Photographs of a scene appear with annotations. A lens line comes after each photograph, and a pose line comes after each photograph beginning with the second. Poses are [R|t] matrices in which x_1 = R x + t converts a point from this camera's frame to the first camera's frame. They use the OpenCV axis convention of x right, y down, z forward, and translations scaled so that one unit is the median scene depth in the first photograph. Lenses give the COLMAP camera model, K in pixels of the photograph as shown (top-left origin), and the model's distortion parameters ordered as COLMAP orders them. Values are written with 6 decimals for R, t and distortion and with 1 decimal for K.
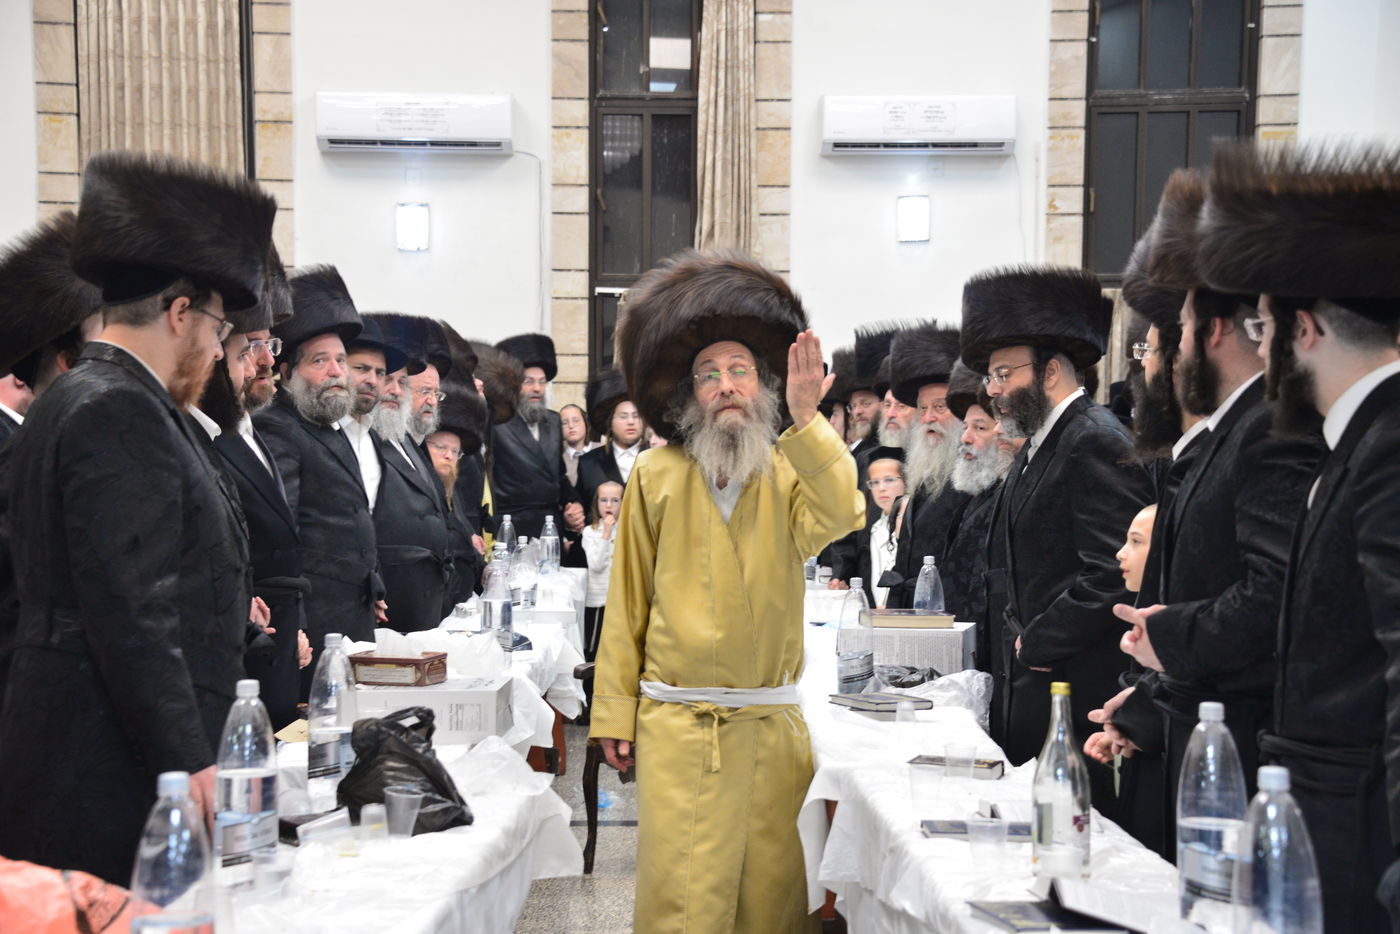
lens RADIAL K [[2841.9, 0, 700.0], [0, 2841.9, 467.0], [0, 0, 1]] dist [0.627446, -0.039305]
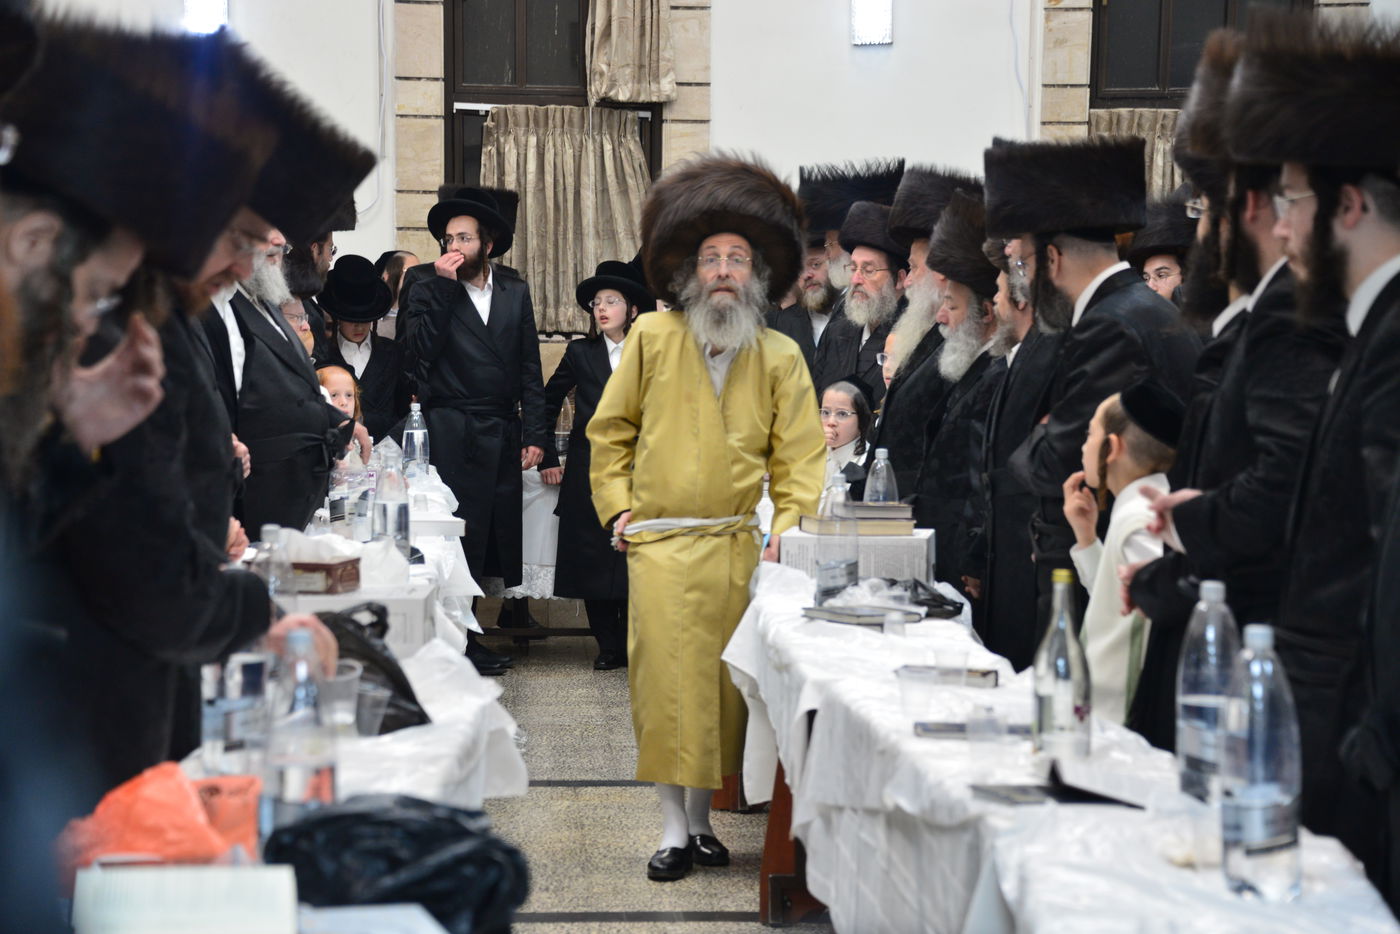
lens RADIAL K [[4304.5, 0, 700.0], [0, 4304.5, 467.0], [0, 0, 1]] dist [1.354906, -0.076018]
pose [[0.999023, 0.002981, 0.044100, -0.022175], [-0.004324, 0.999529, 0.030387, -0.001633], [-0.043989, -0.030548, 0.998565, -0.164243]]
